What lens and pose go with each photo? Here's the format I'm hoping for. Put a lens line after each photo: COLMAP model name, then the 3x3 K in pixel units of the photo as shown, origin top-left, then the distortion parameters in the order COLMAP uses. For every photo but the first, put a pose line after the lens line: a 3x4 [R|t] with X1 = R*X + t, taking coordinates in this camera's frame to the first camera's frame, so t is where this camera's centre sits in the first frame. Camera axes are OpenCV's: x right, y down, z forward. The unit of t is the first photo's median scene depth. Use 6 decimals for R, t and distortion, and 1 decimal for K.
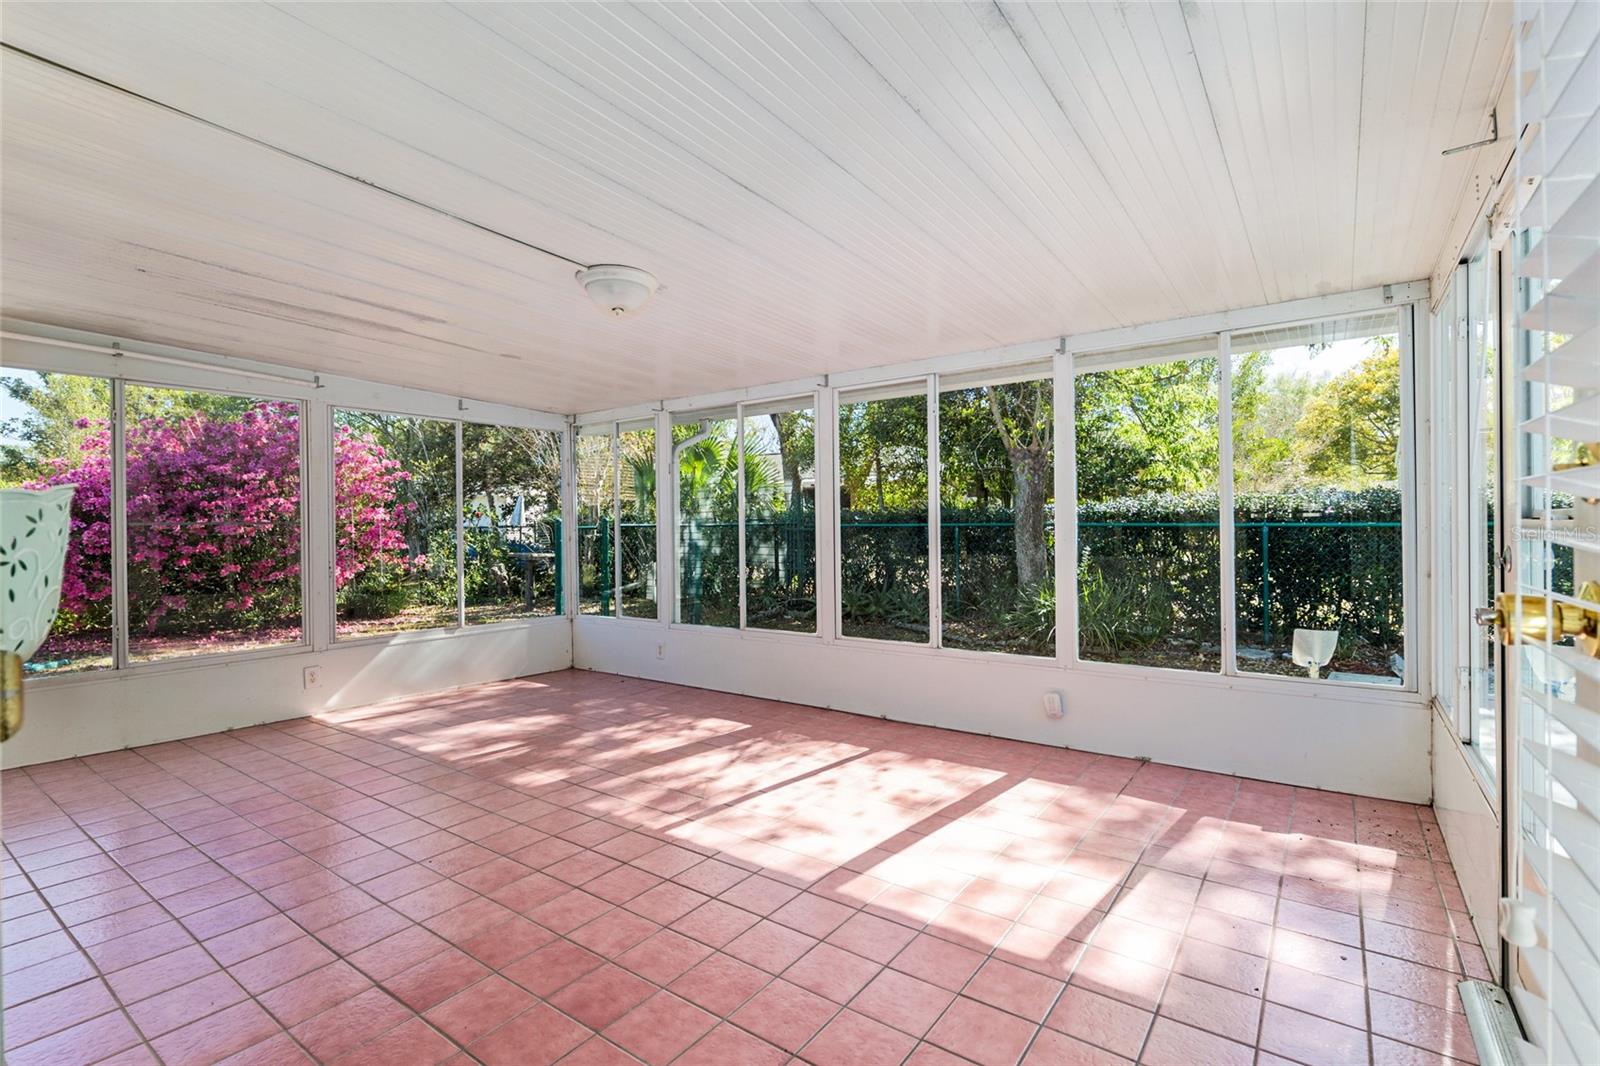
lens RADIAL K [[746.3, 0, 794.2], [0, 746.3, 527.1], [0, 0, 1]] dist [-0.000154, 0.000280]
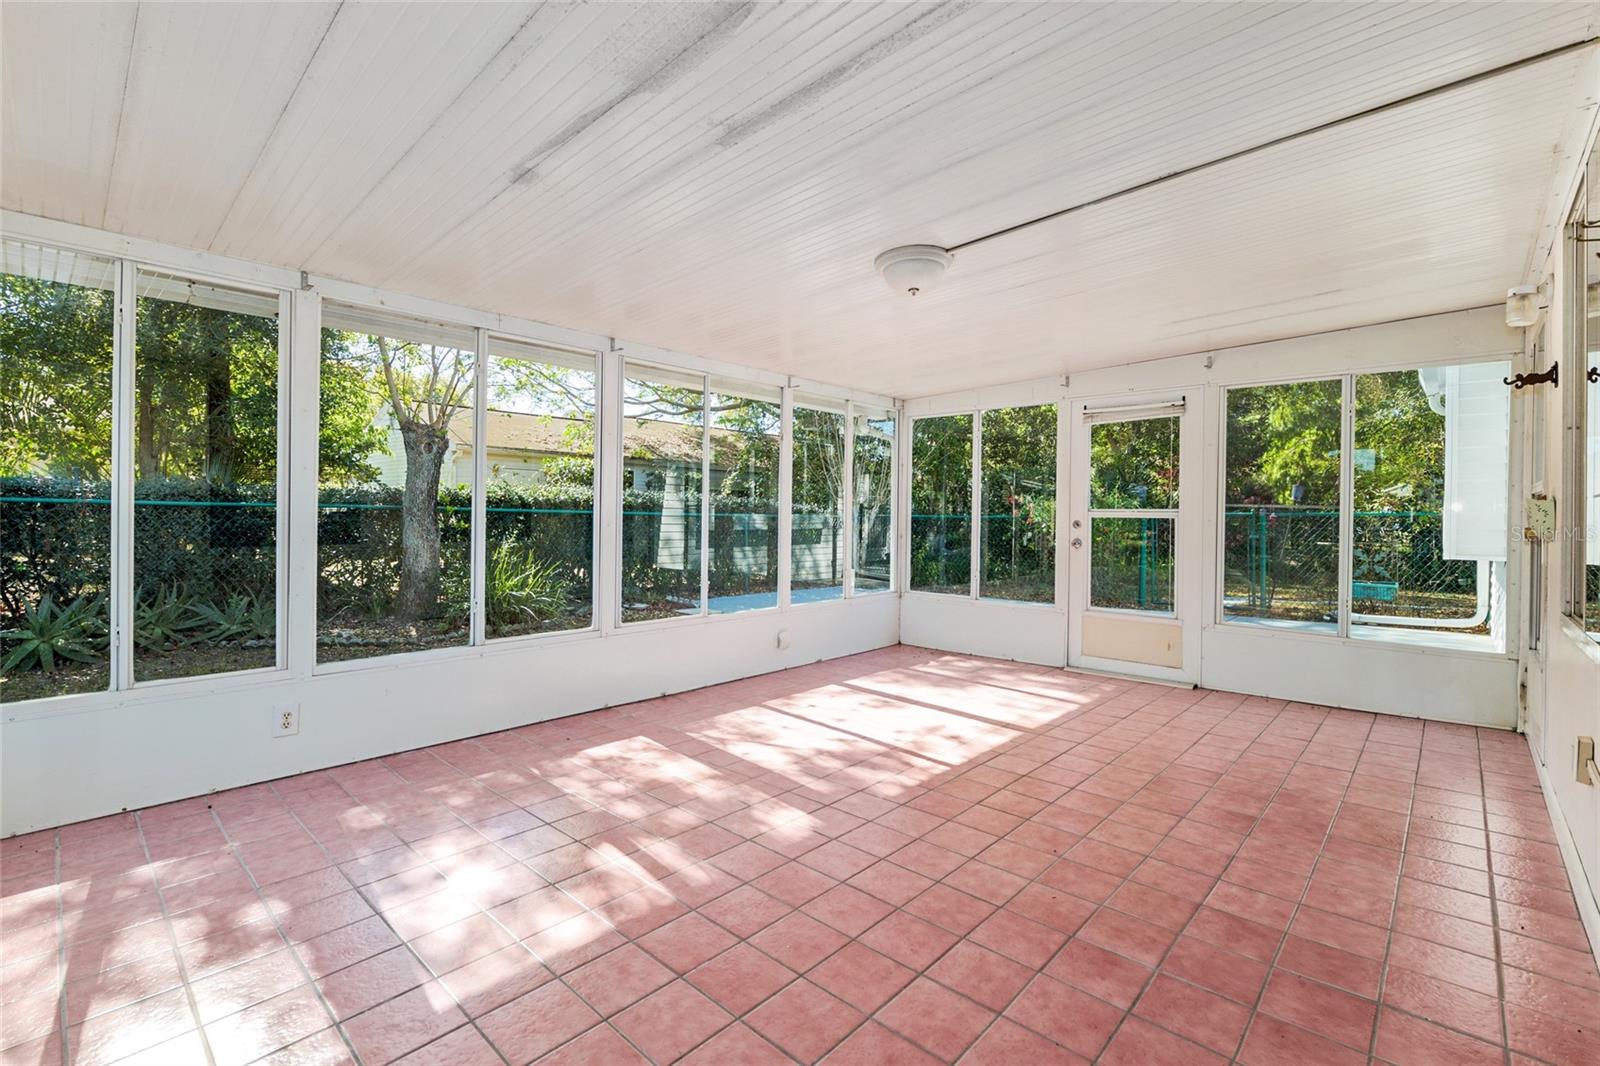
lens RADIAL K [[703.5, 0, 786.1], [0, 703.5, 532.3], [0, 0, 1]] dist [-0.005032, -0.000234]
pose [[0.141148, -0.016483, 0.989851, -1.083705], [-0.007749, 0.999812, 0.017754, 0.020726], [-0.989958, -0.010176, 0.140994, 0.927957]]
